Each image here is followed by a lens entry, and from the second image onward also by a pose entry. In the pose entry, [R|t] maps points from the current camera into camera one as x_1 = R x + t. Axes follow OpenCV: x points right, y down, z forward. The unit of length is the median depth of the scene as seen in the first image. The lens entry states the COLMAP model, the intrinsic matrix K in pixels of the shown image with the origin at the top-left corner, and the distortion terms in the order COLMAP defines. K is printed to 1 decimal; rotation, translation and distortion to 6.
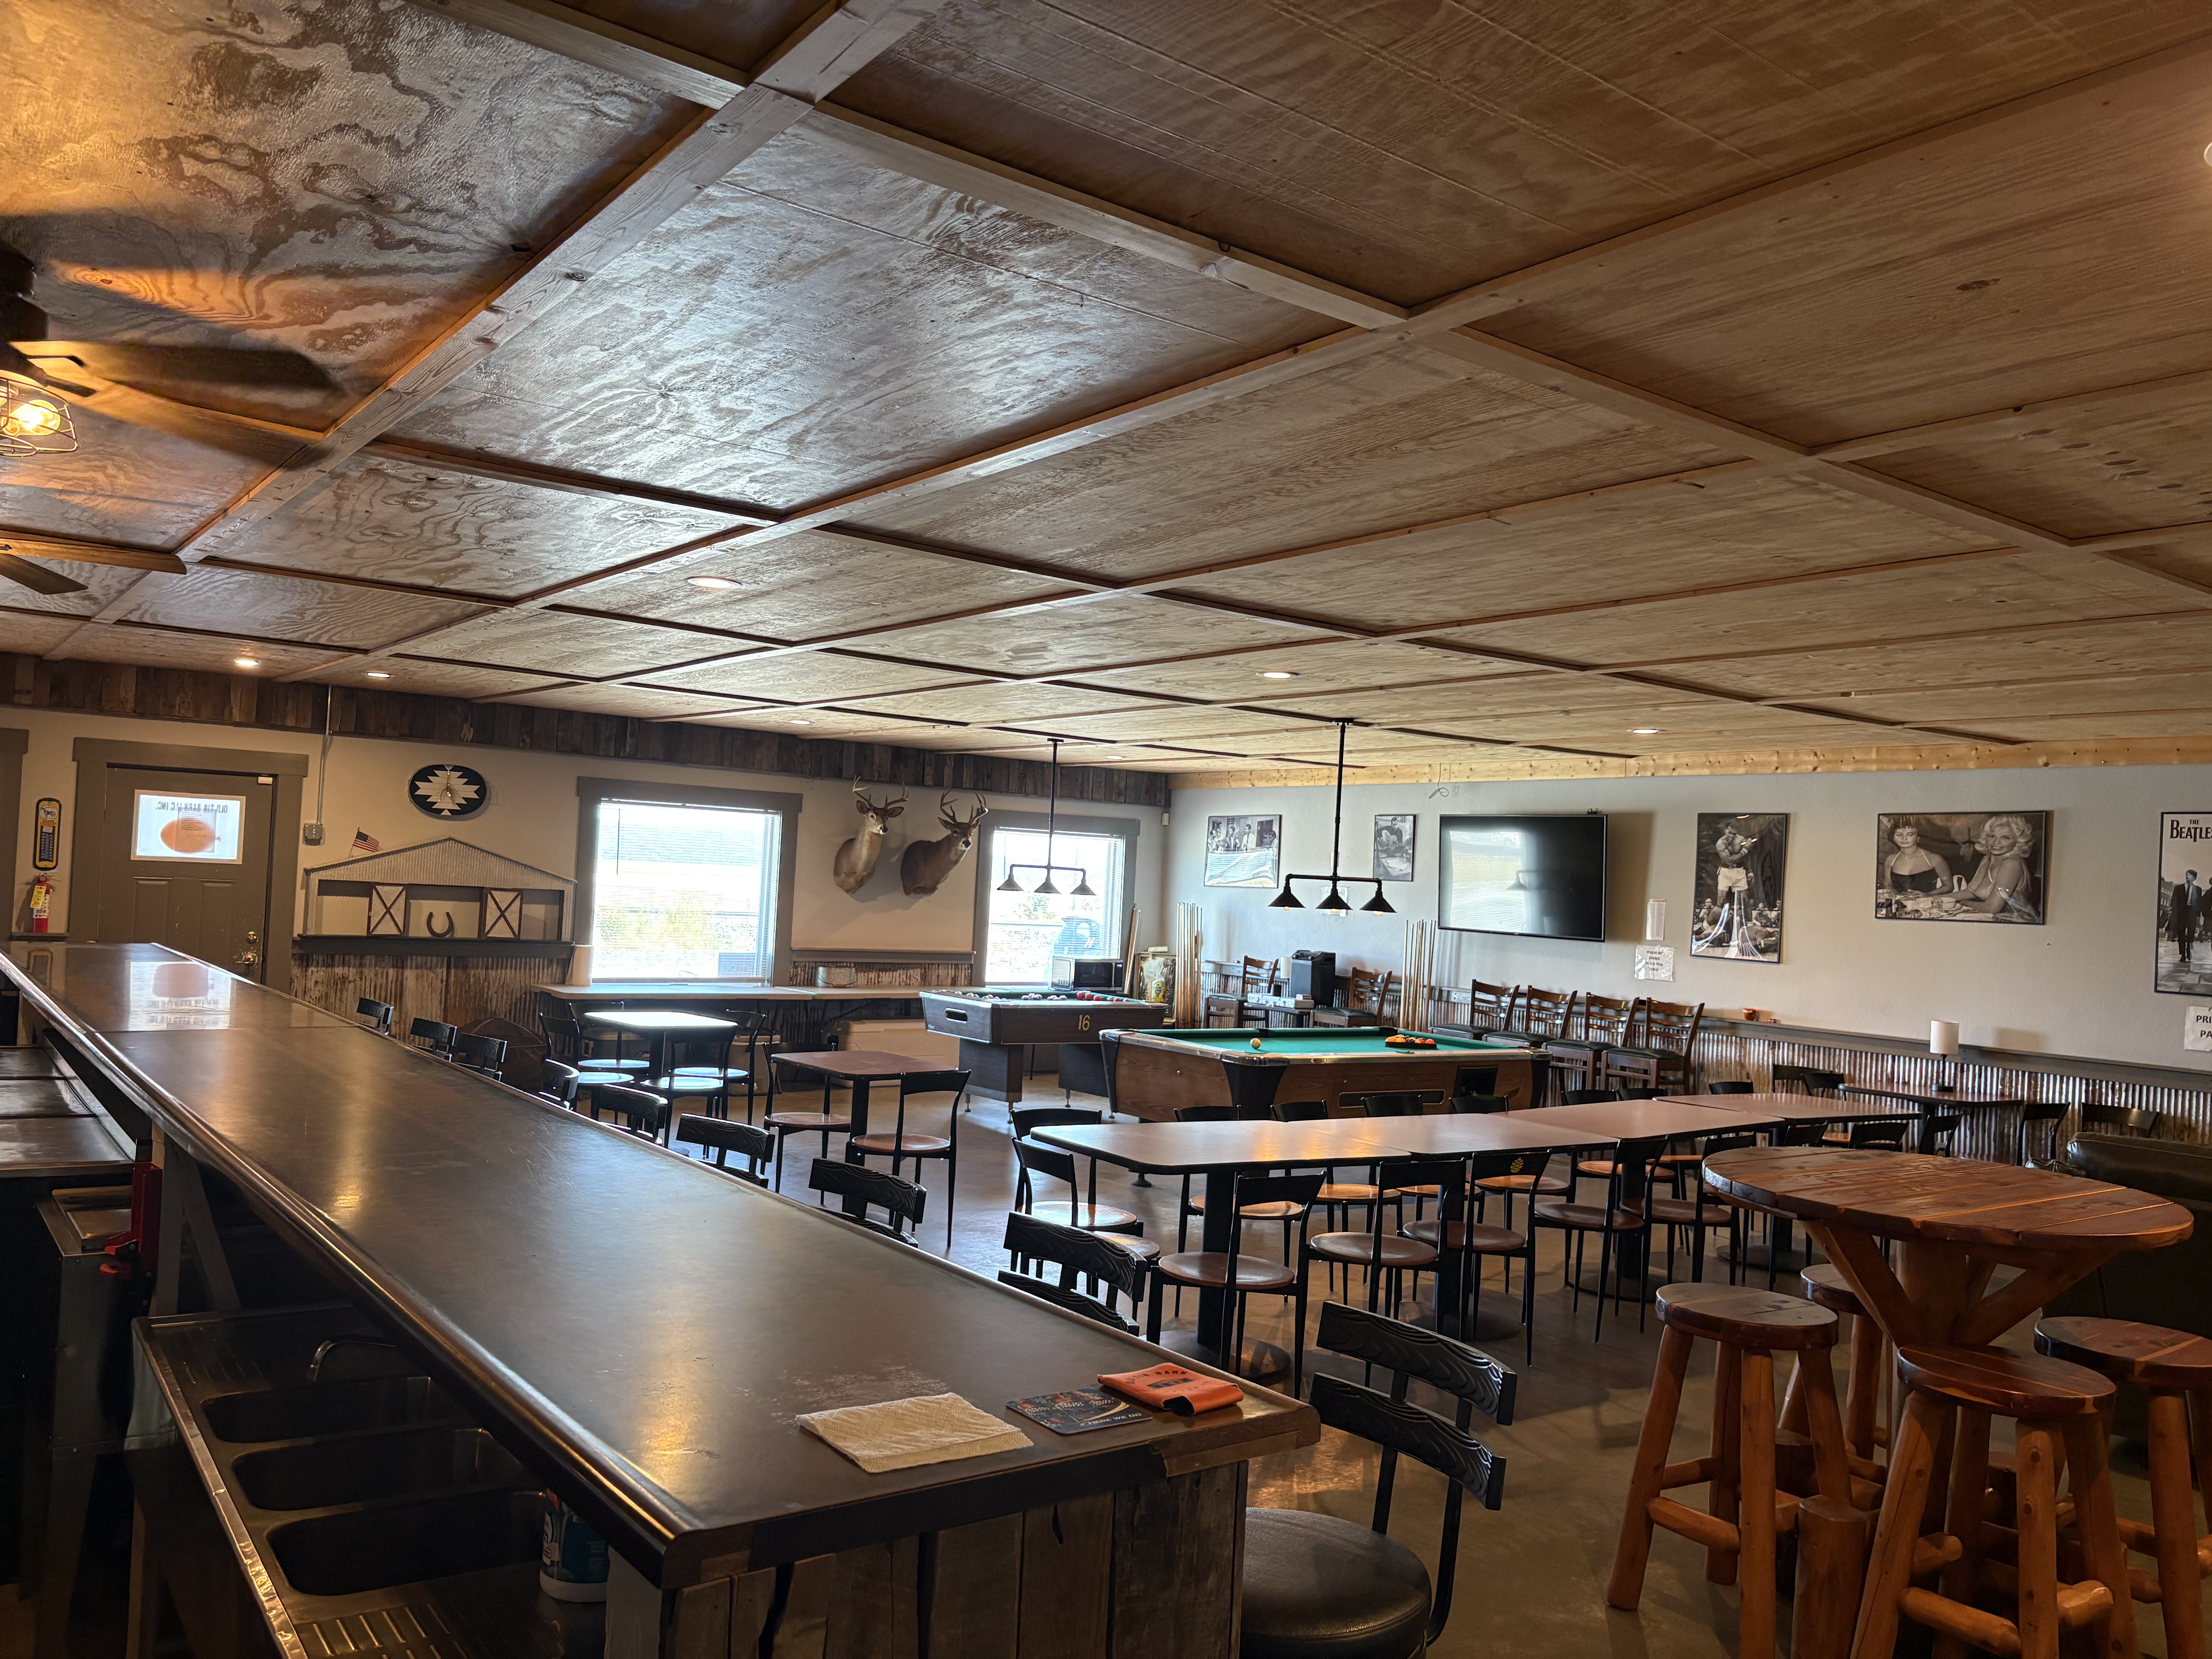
lens RADIAL K [[1675.3, 0, 1145.0], [0, 1675.3, 839.8], [0, 0, 1]] dist [0.044826, -0.002148]
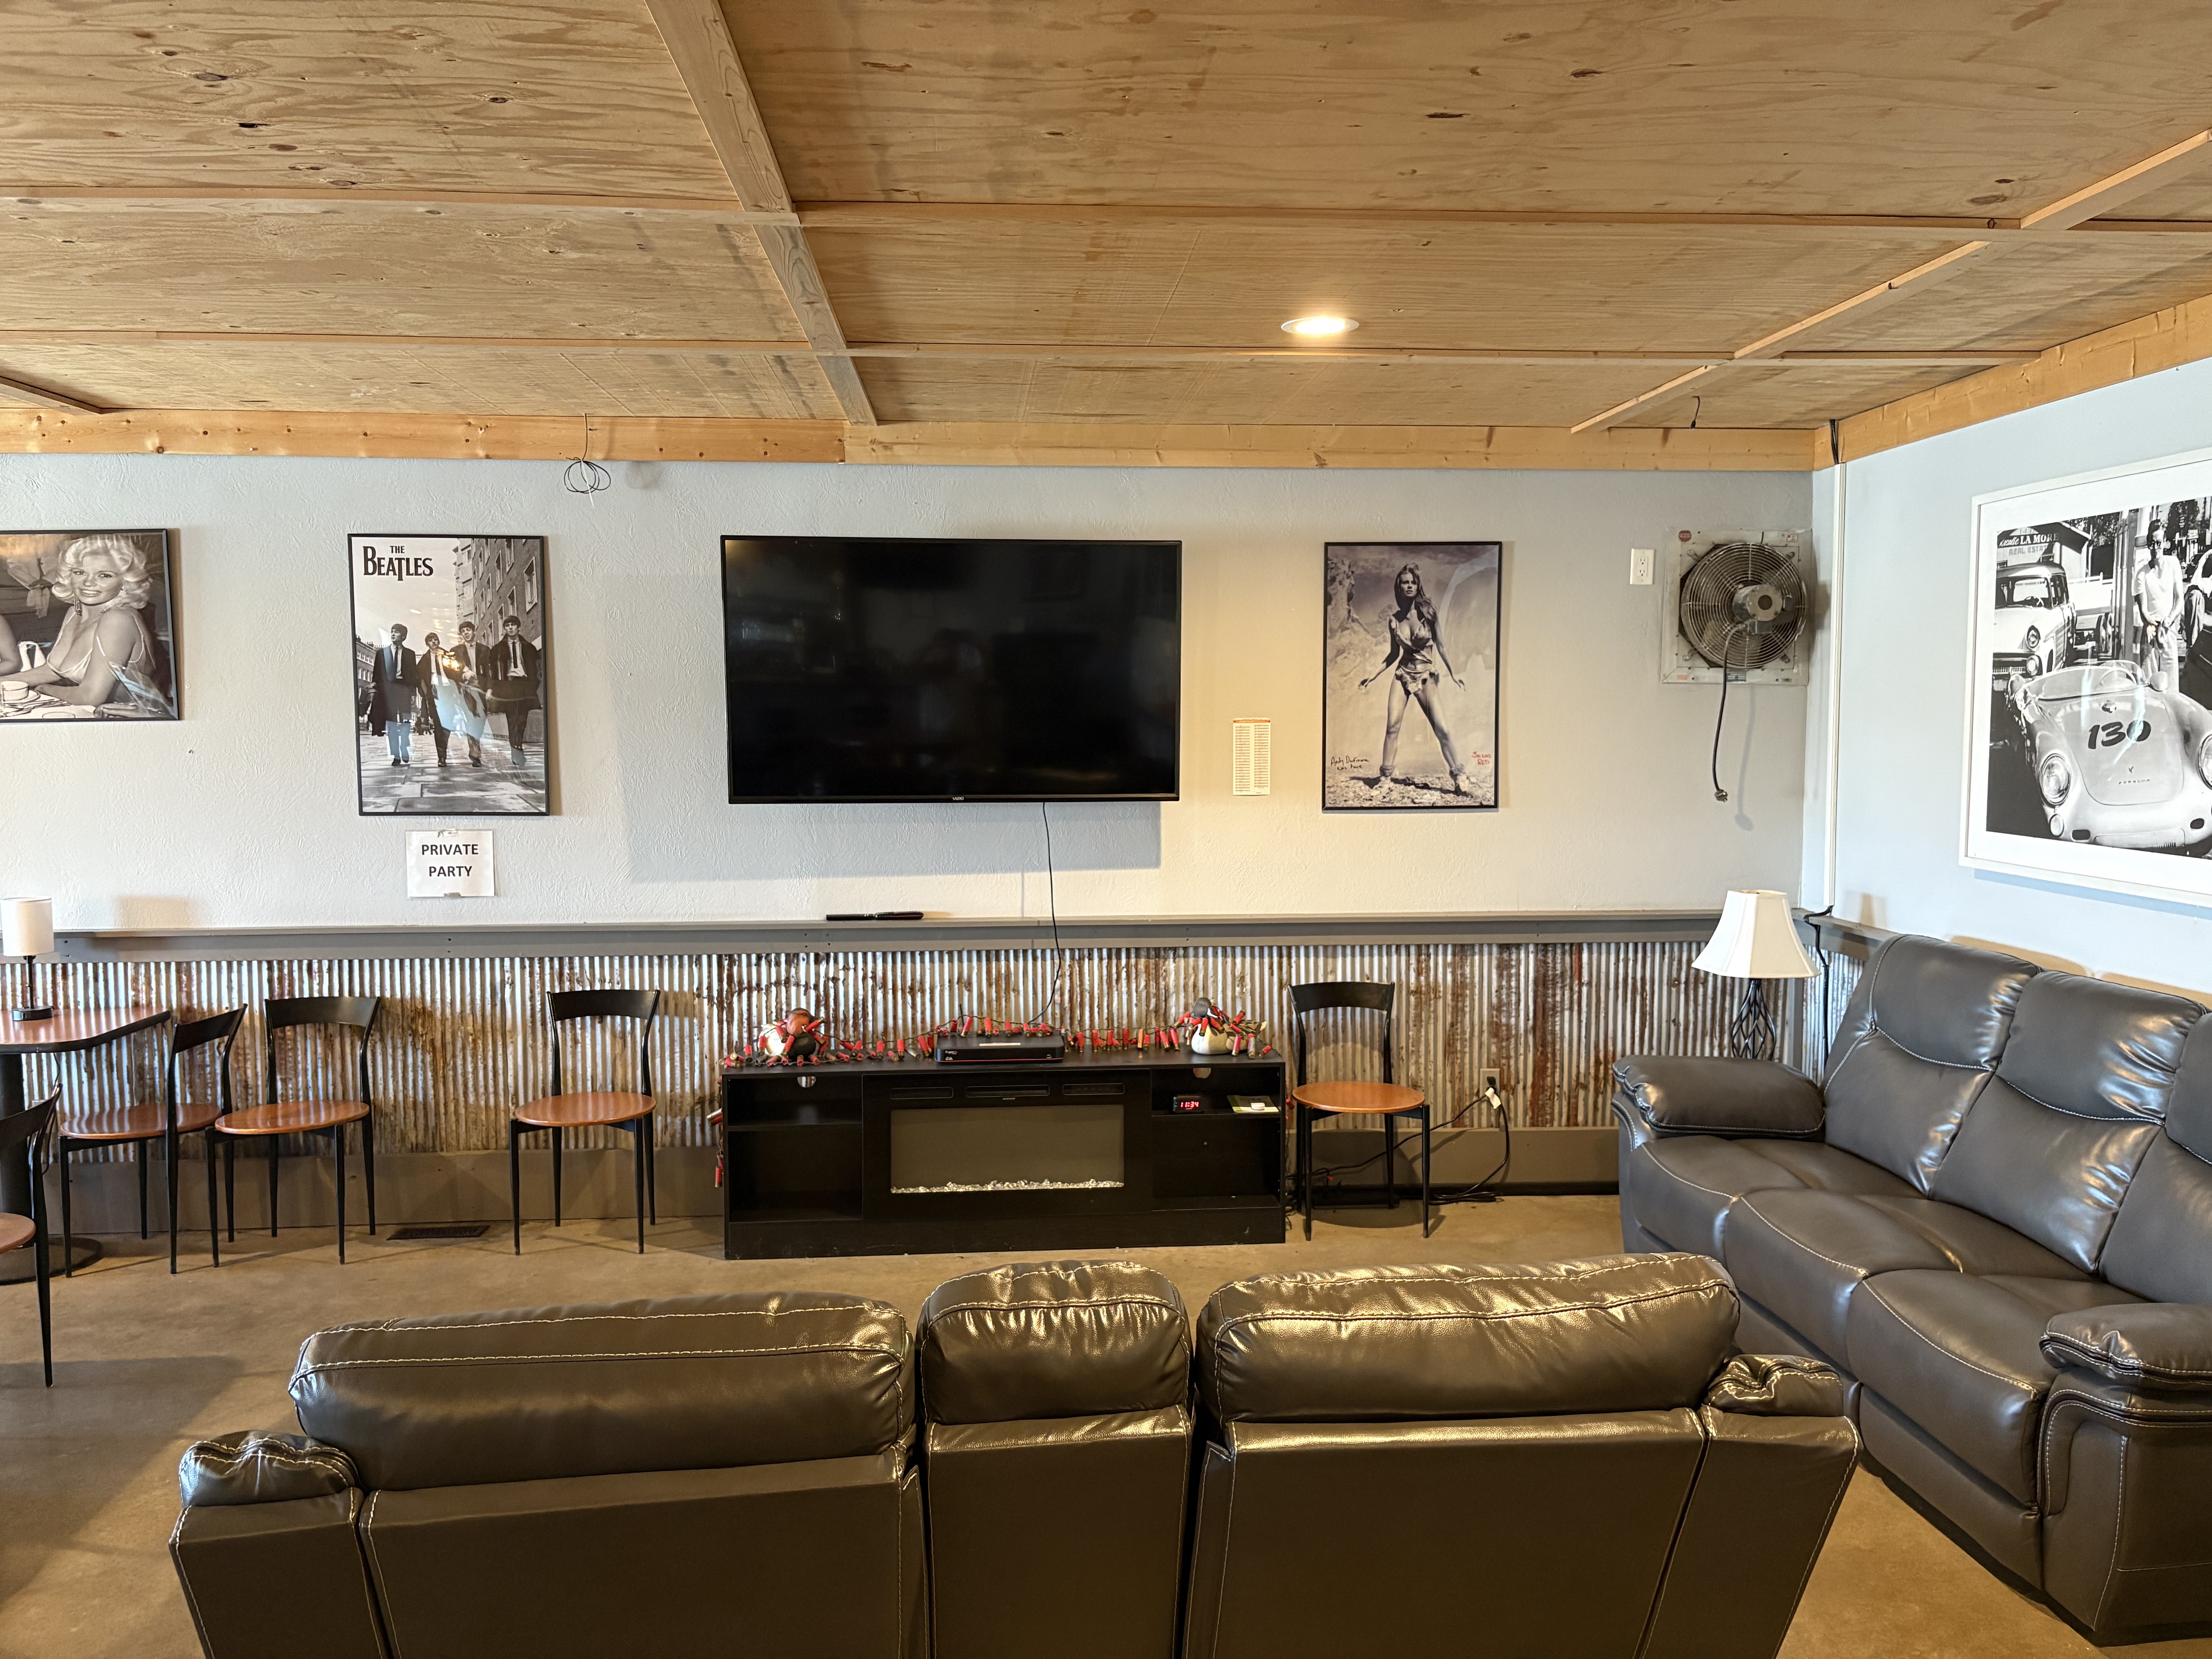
lens RADIAL K [[1658.4, 0, 1104.4], [0, 1658.4, 842.6], [0, 0, 1]] dist [0.075138, -0.097714]
pose [[0.546834, -0.124262, 0.827968, 0.206553], [0.009261, 0.989762, 0.142428, 0.010887], [-0.837190, -0.070217, 0.542386, 0.393053]]
